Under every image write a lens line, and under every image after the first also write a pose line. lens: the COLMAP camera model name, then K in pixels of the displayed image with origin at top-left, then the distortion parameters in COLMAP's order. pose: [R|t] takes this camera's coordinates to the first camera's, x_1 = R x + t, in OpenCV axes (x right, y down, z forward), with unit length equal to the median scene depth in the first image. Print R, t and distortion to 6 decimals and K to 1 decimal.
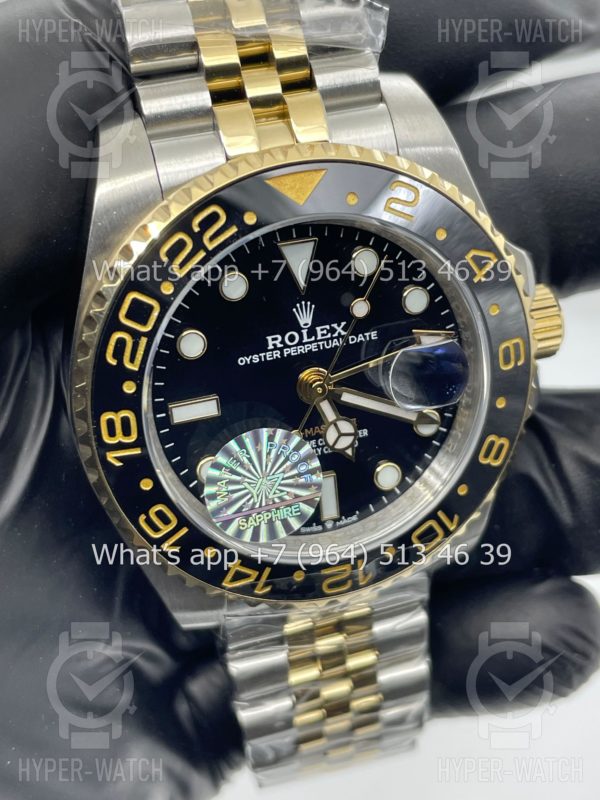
lens RADIAL K [[1285.8, 0, 303.0], [0, 1285.8, 398.8], [0, 0, 1]] dist [0.125208, 0.000000]
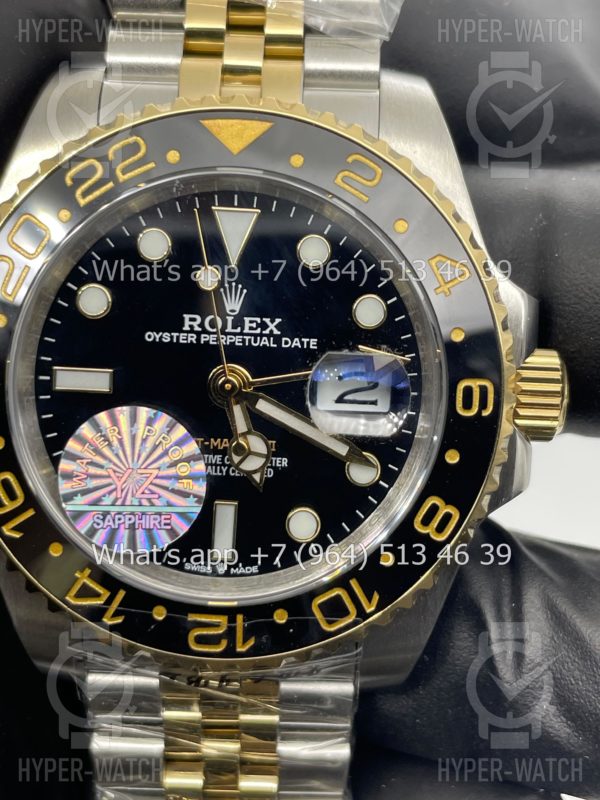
lens RADIAL K [[1285.8, 0, 303.2], [0, 1285.8, 392.5], [0, 0, 1]] dist [0.125208, 0.000000]
pose [[0.943860, 0.167913, -0.284488, 0.297571], [-0.240618, 0.939506, -0.243786, 0.189240], [0.226344, 0.298553, 0.927165, 0.237906]]
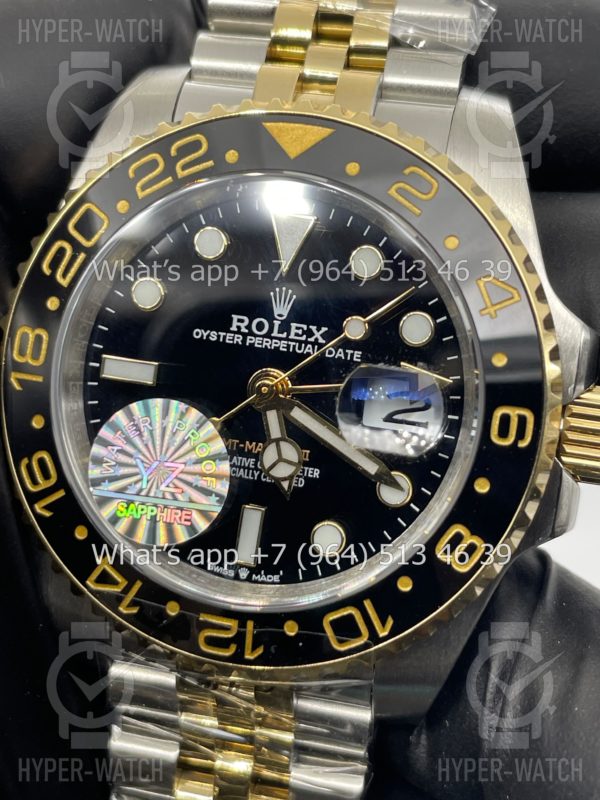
lens RADIAL K [[1285.8, 0, 303.9], [0, 1285.8, 395.5], [0, 0, 1]] dist [0.125208, 0.000000]
pose [[0.856633, 0.248511, -0.452130, 0.410744], [-0.378064, 0.898682, -0.222347, 0.171594], [0.351066, 0.361404, 0.863794, 0.294765]]
